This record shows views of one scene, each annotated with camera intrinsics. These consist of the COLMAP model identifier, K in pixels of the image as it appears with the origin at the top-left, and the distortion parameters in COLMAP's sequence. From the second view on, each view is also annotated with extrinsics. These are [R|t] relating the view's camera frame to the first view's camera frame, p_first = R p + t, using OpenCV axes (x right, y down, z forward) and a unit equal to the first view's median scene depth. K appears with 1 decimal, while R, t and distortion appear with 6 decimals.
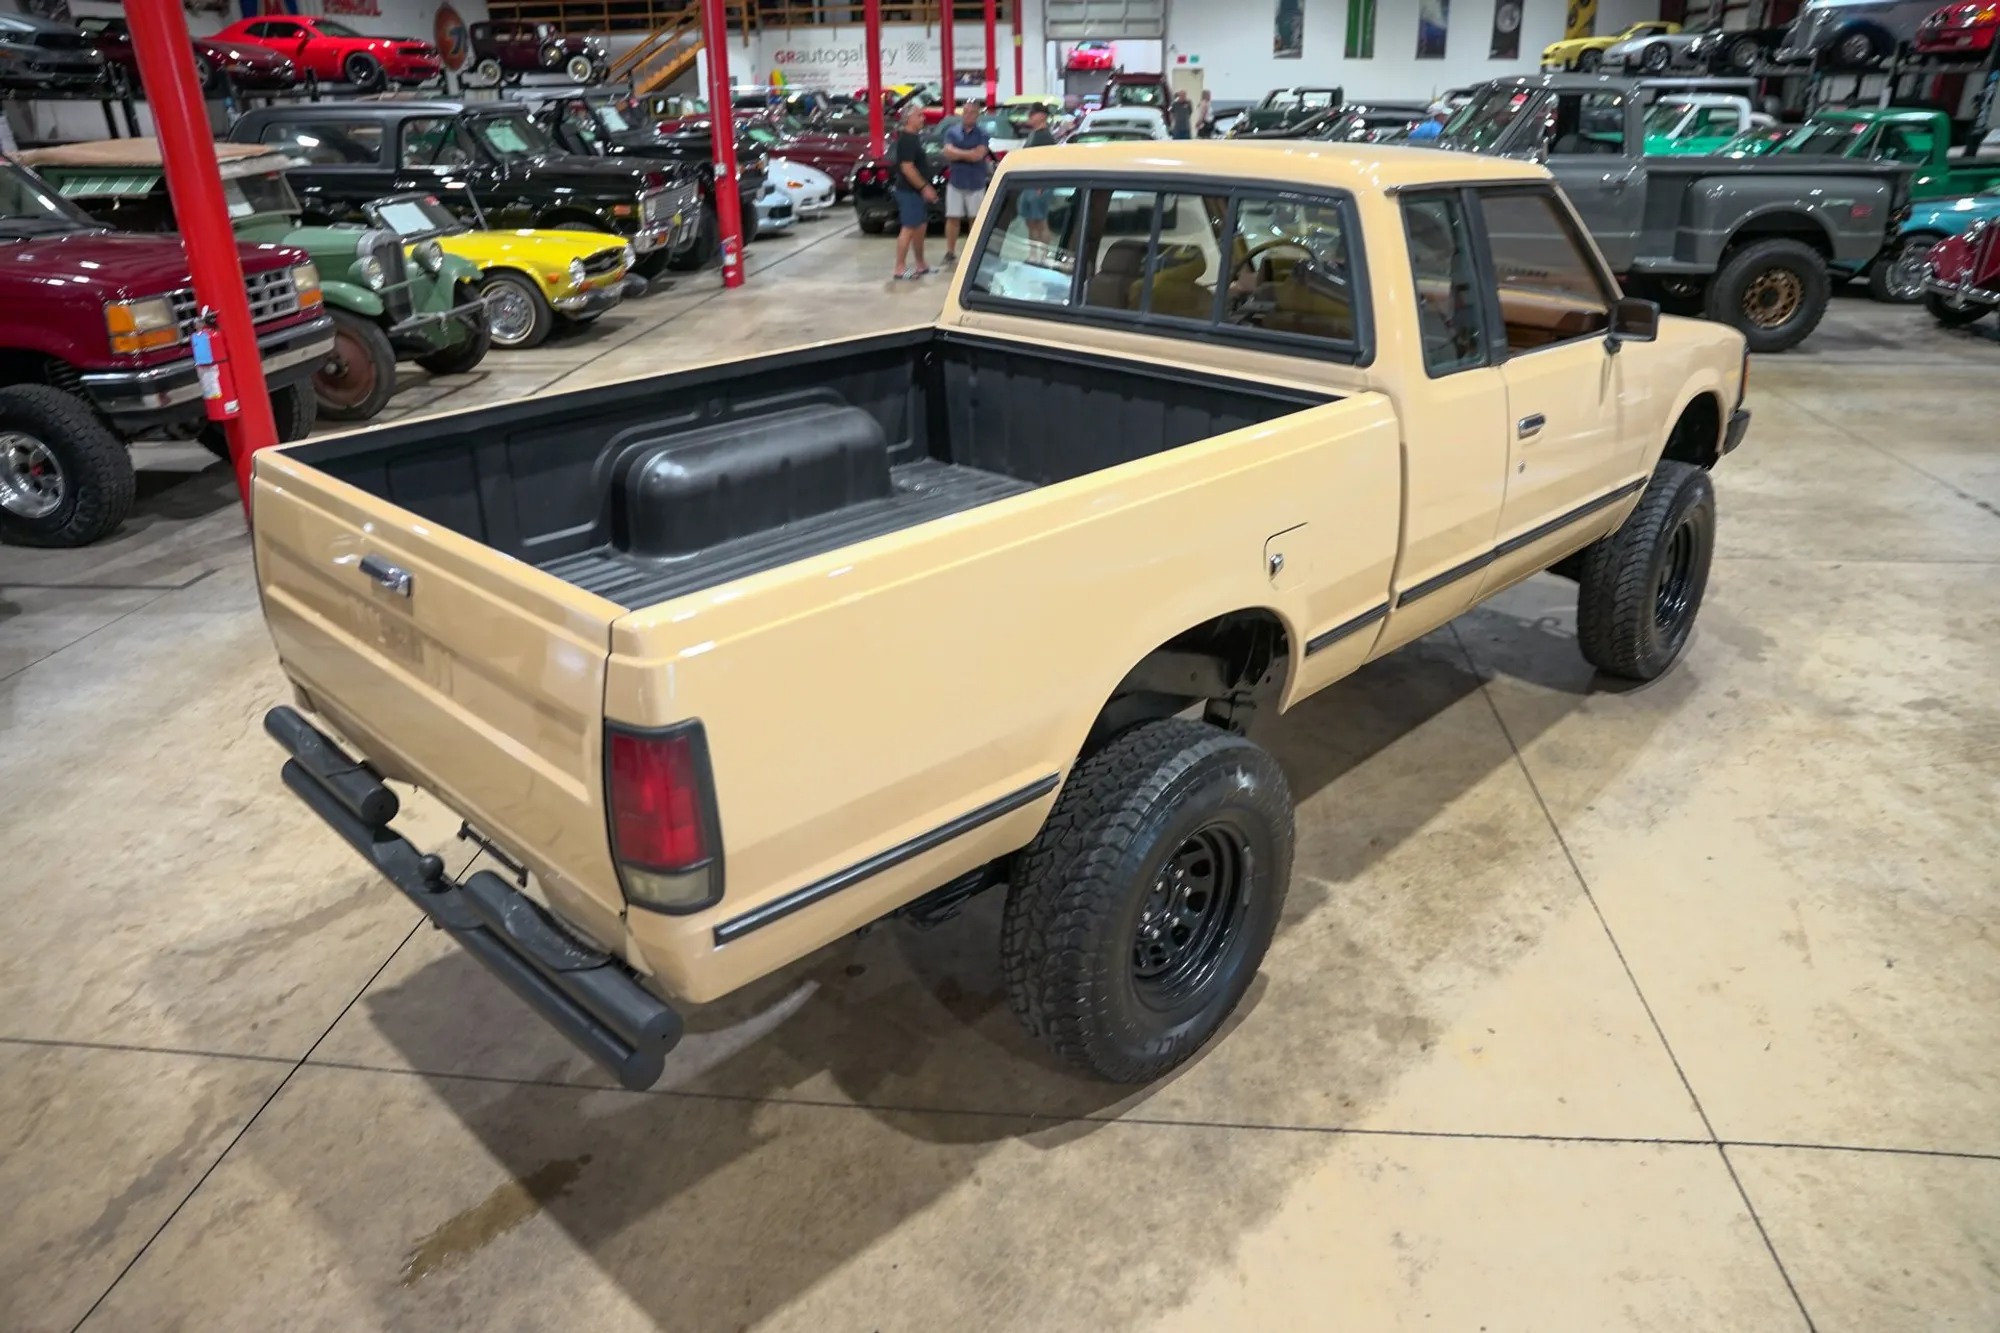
lens RADIAL K [[1376.2, 0, 1006.7], [0, 1376.2, 679.0], [0, 0, 1]] dist [-0.142129, 0.113613]
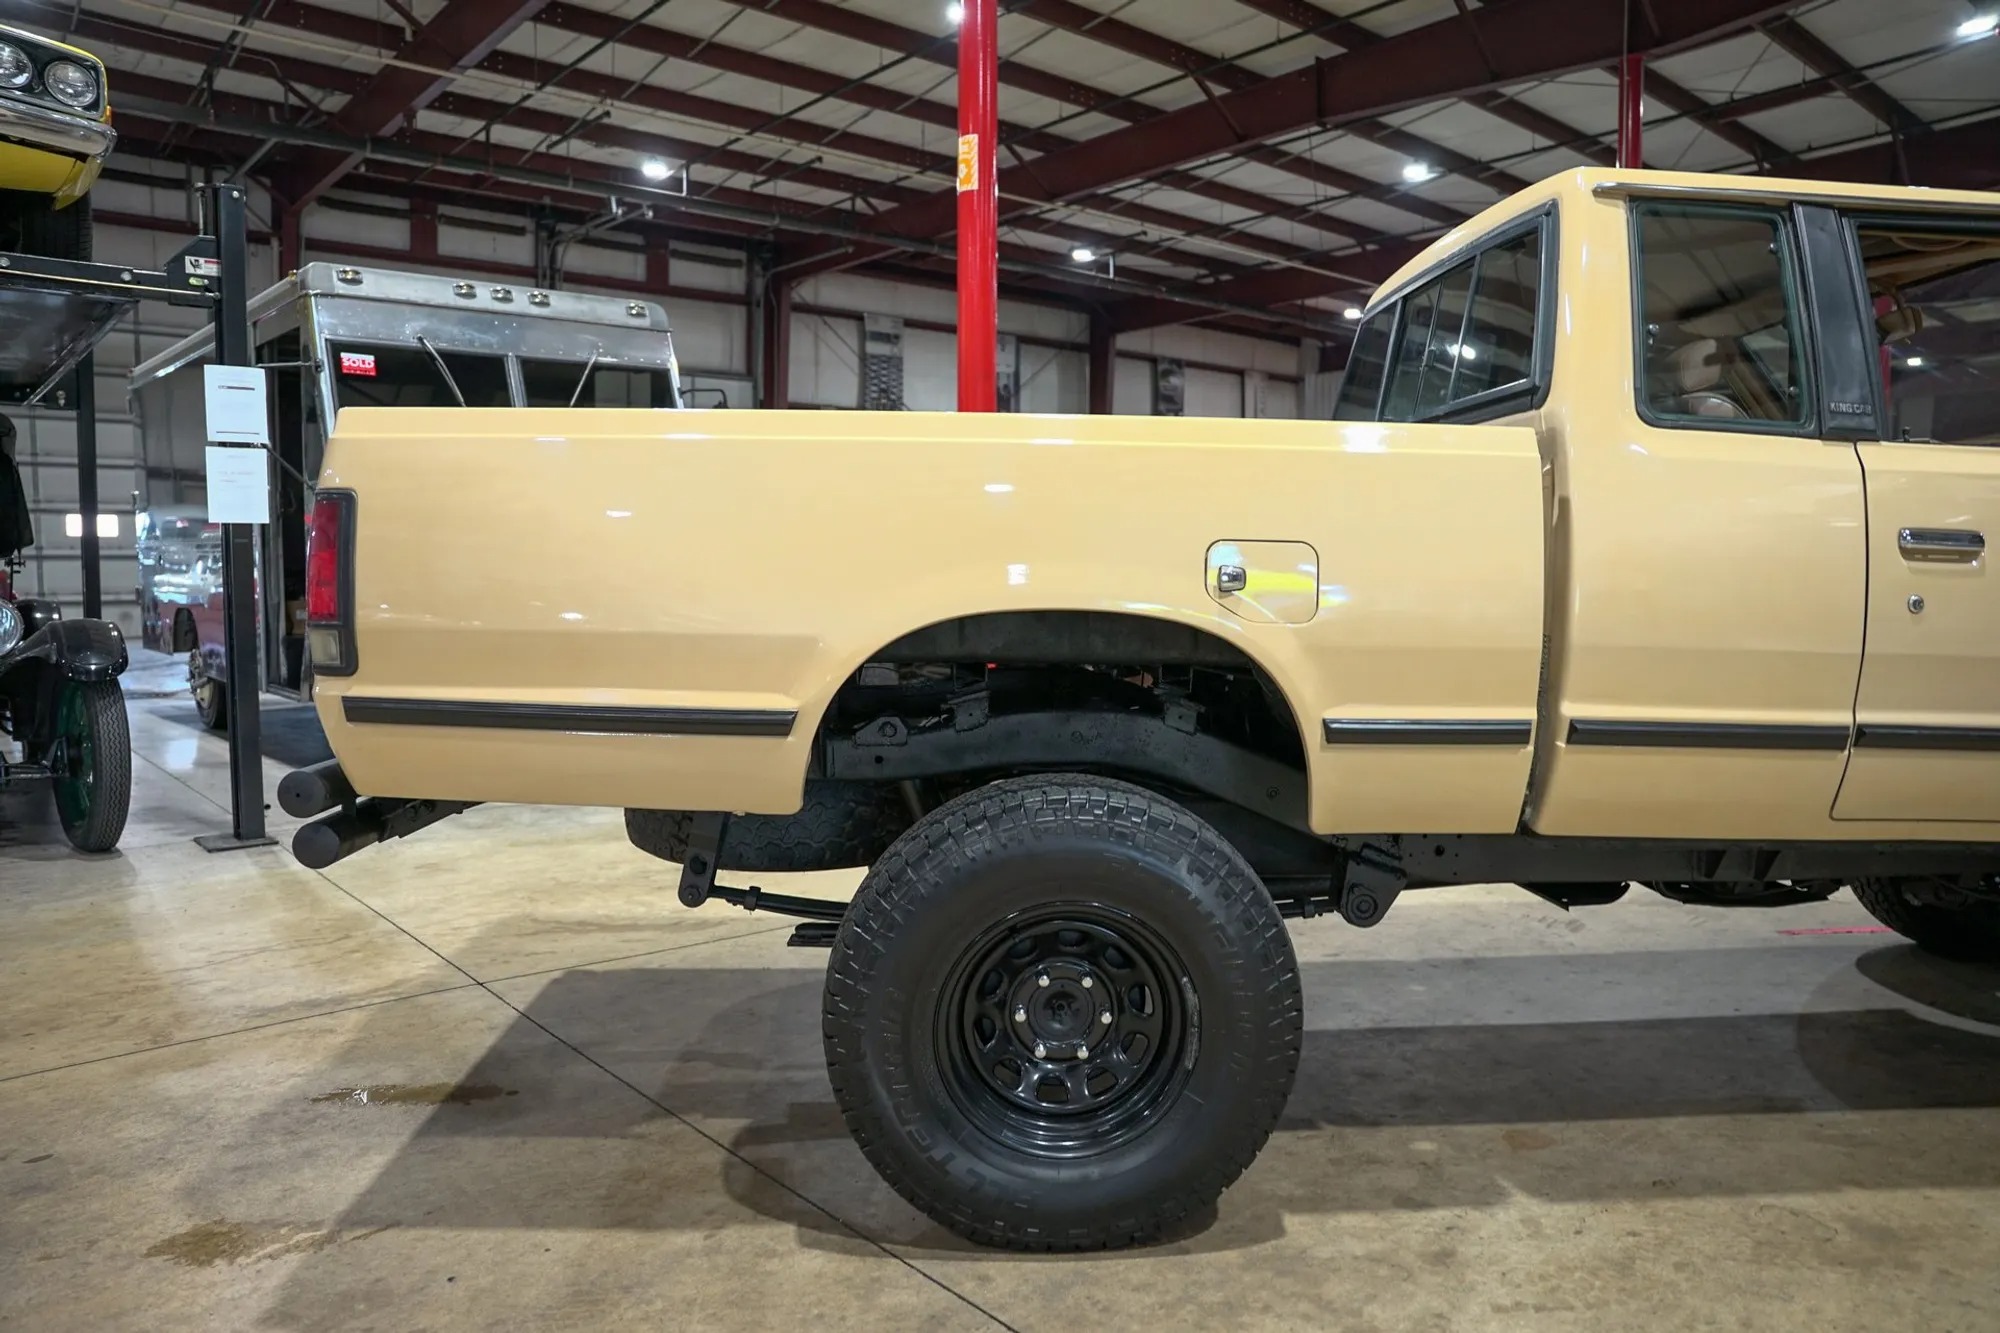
lens RADIAL K [[1376.2, 0, 1006.7], [0, 1376.2, 679.0], [0, 0, 1]] dist [-0.142129, 0.113613]
pose [[0.730137, 0.076543, -0.679000, 0.565448], [-0.292843, 0.932874, -0.209736, 0.149089], [0.617368, 0.351976, 0.703541, 0.358484]]
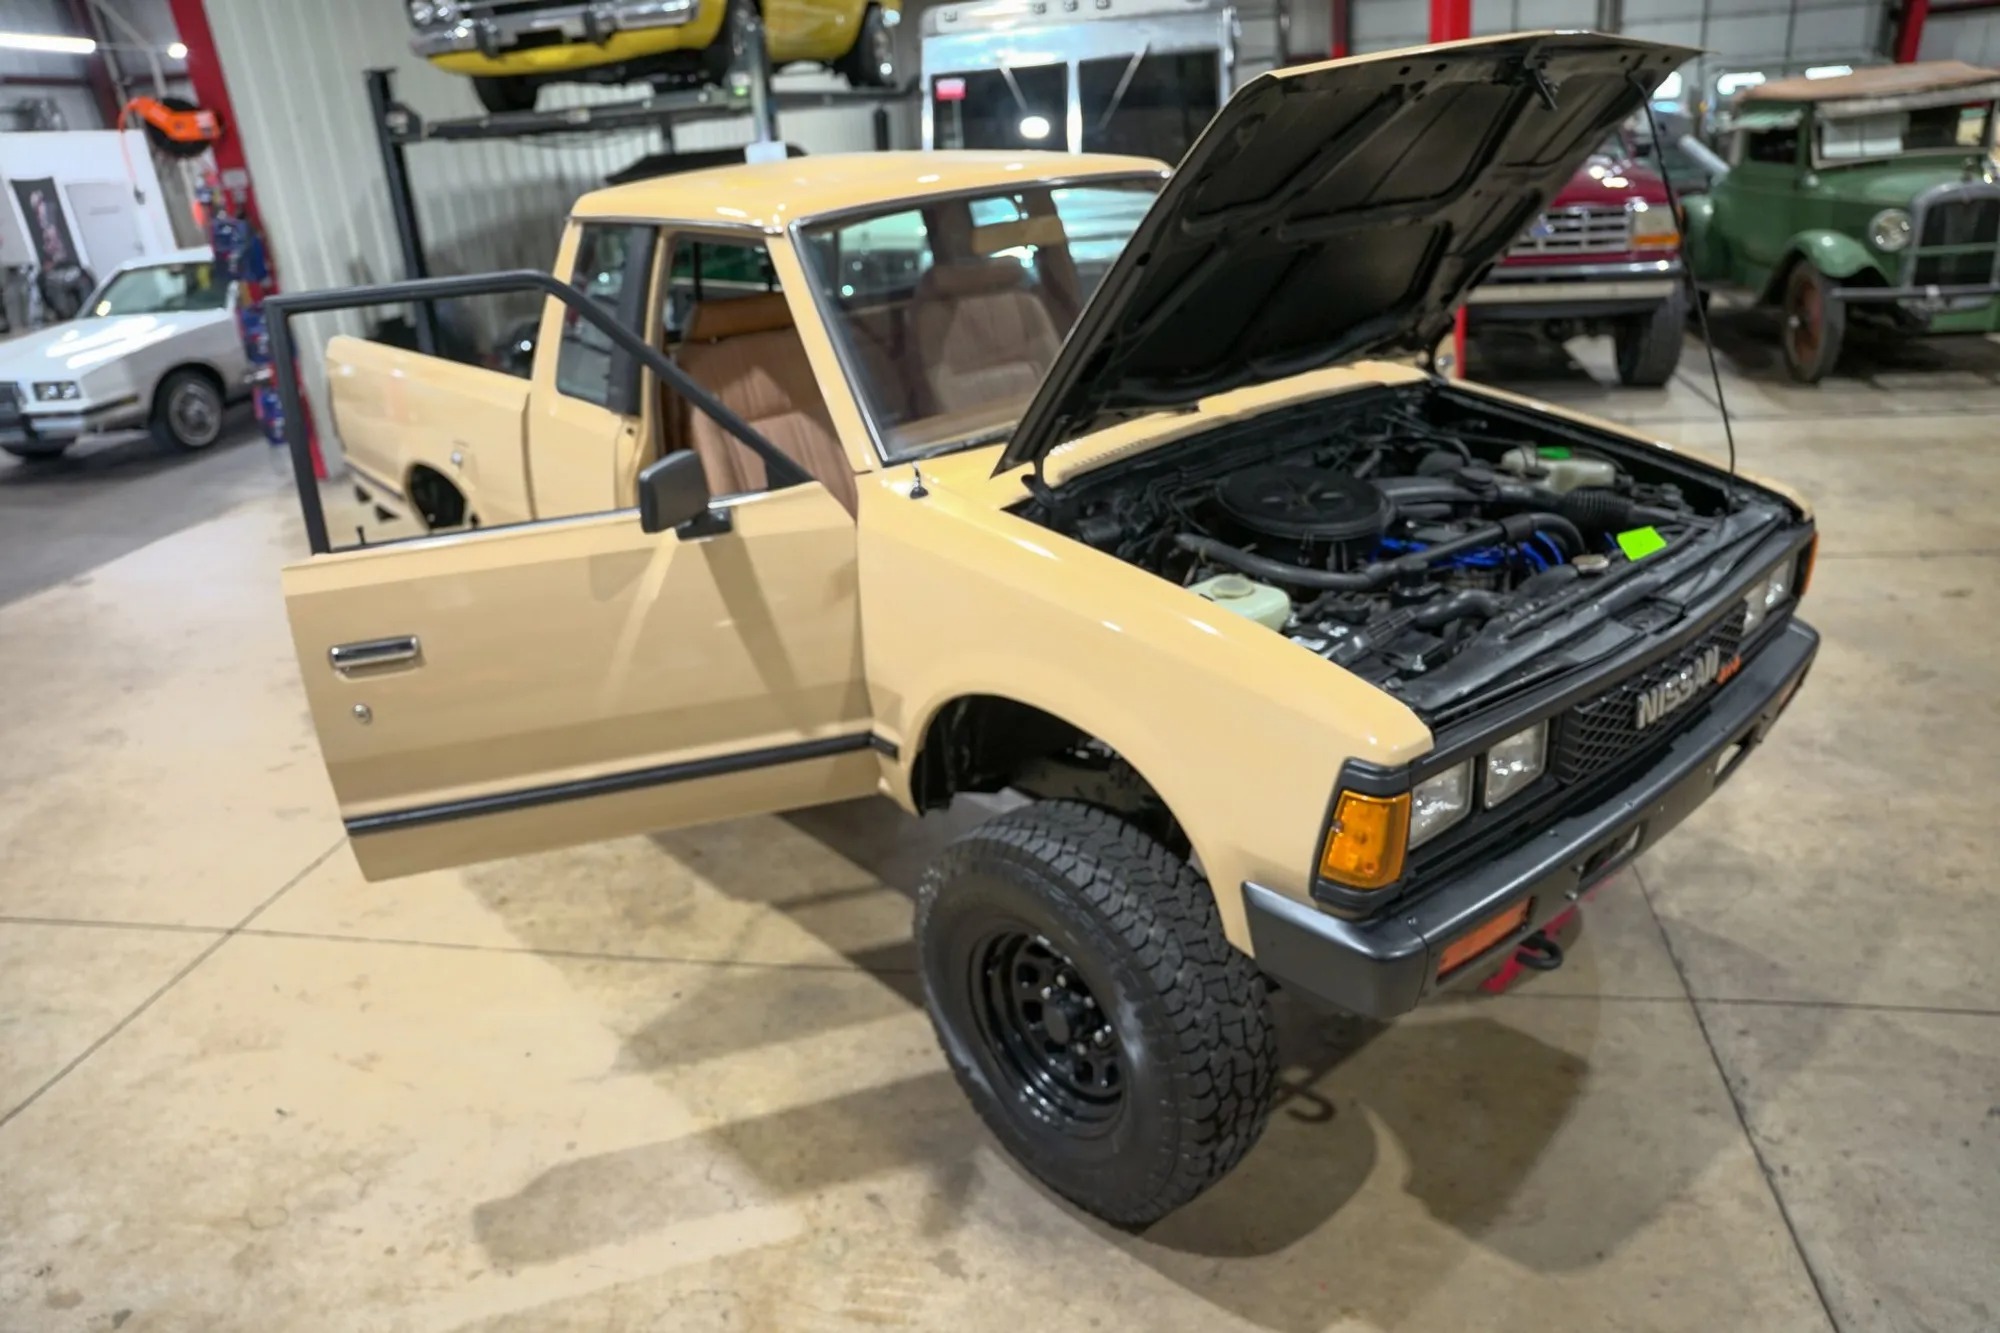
lens RADIAL K [[1376.2, 0, 1006.7], [0, 1376.2, 679.0], [0, 0, 1]] dist [-0.142129, 0.113613]
pose [[-0.088387, 0.411758, -0.906997, 1.410070], [-0.335362, 0.845100, 0.416339, -0.620914], [0.937934, 0.340971, 0.063392, 1.387842]]
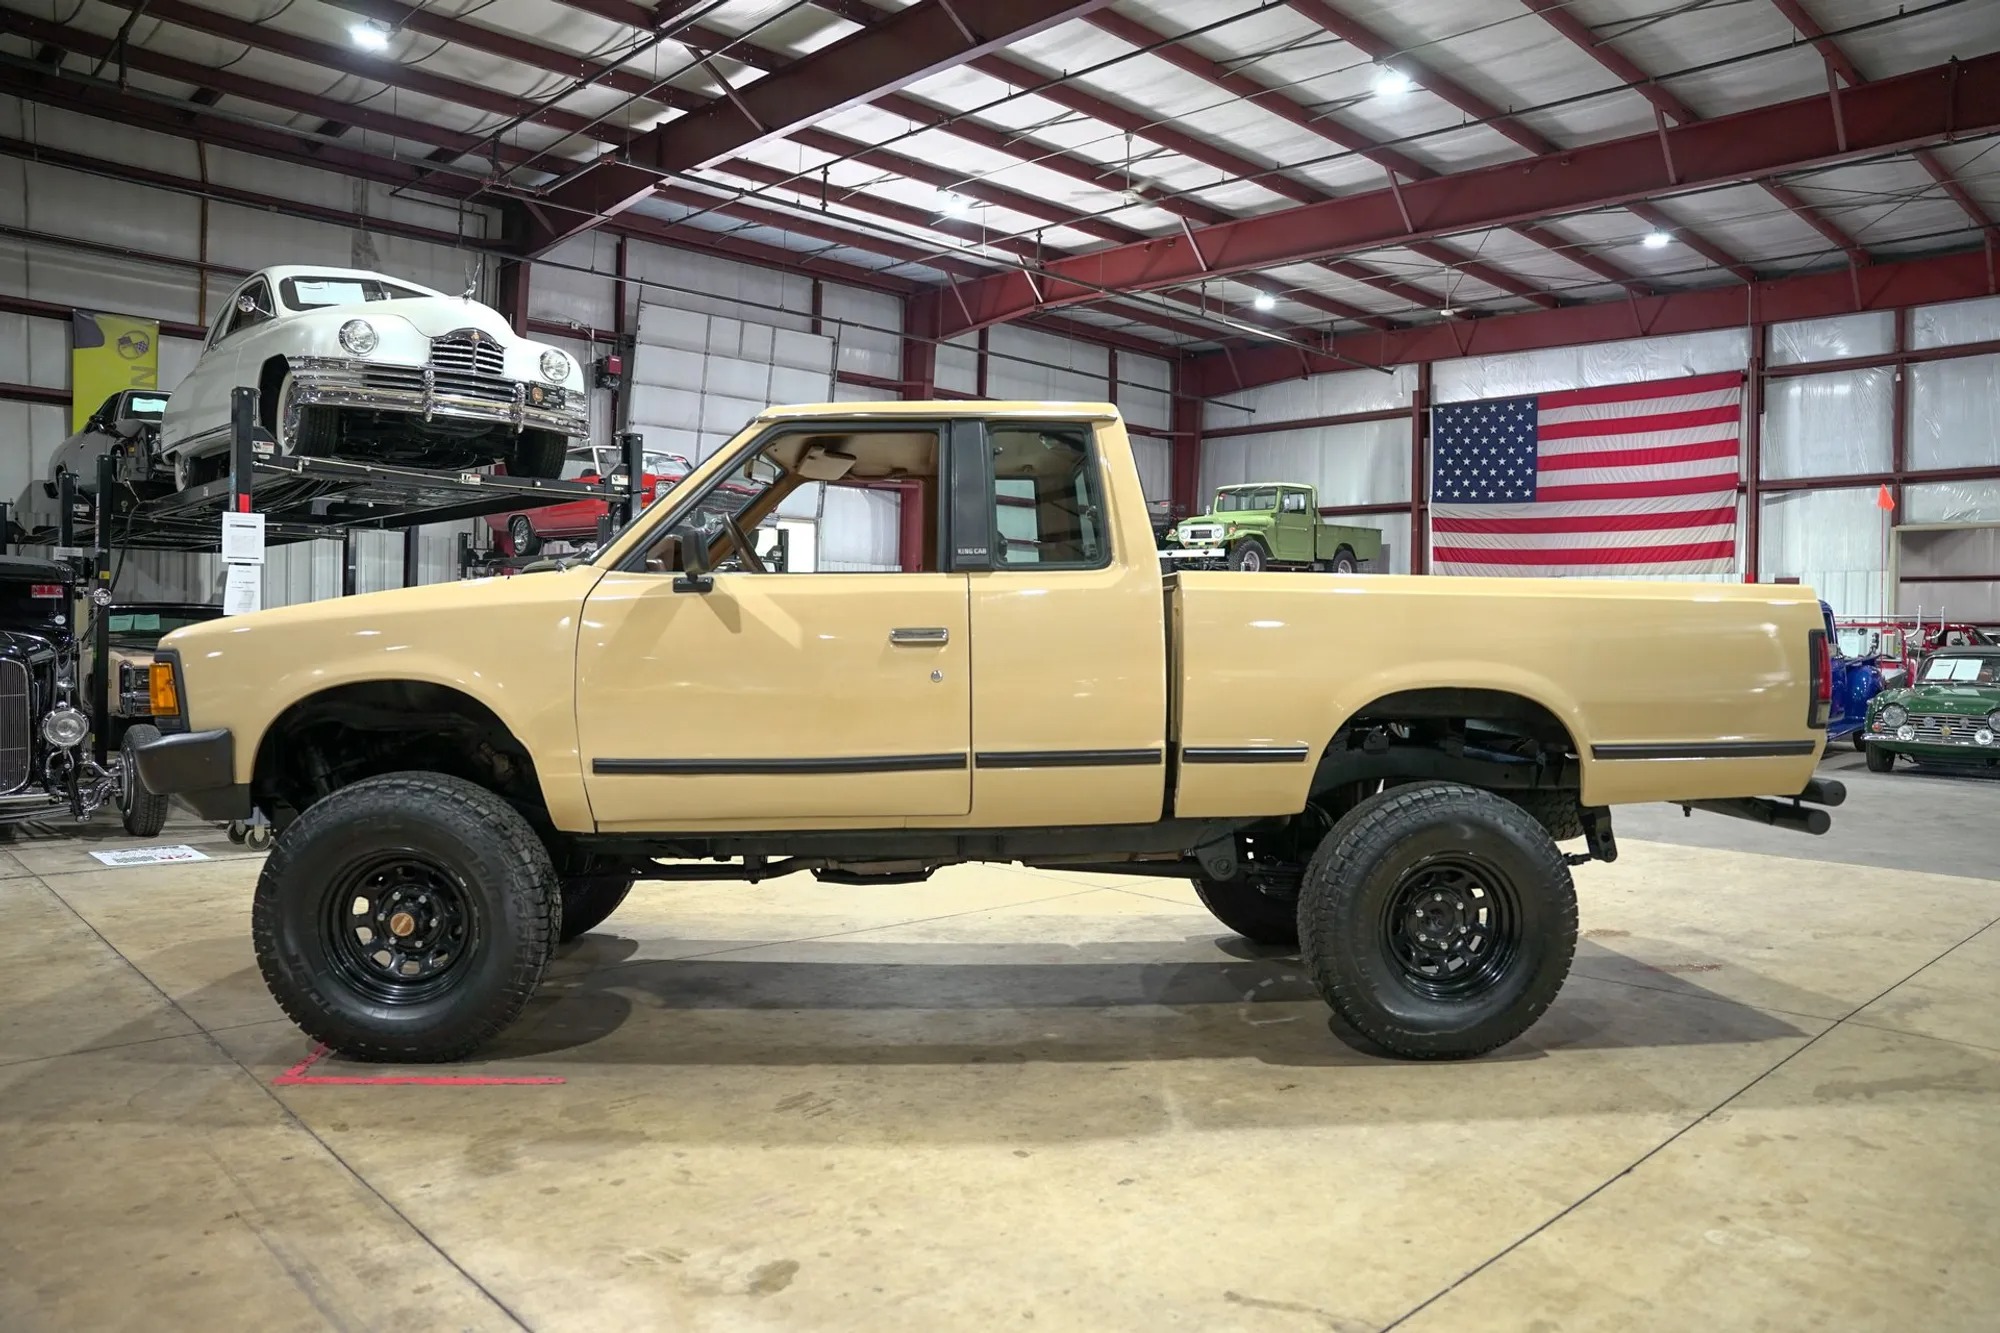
lens RADIAL K [[1376.2, 0, 1006.7], [0, 1376.2, 679.0], [0, 0, 1]] dist [-0.142129, 0.113613]
pose [[-0.758264, -0.013707, 0.651803, -0.743622], [0.262318, 0.908864, 0.324277, -0.682862], [-0.596845, 0.416868, -0.685563, 2.246128]]
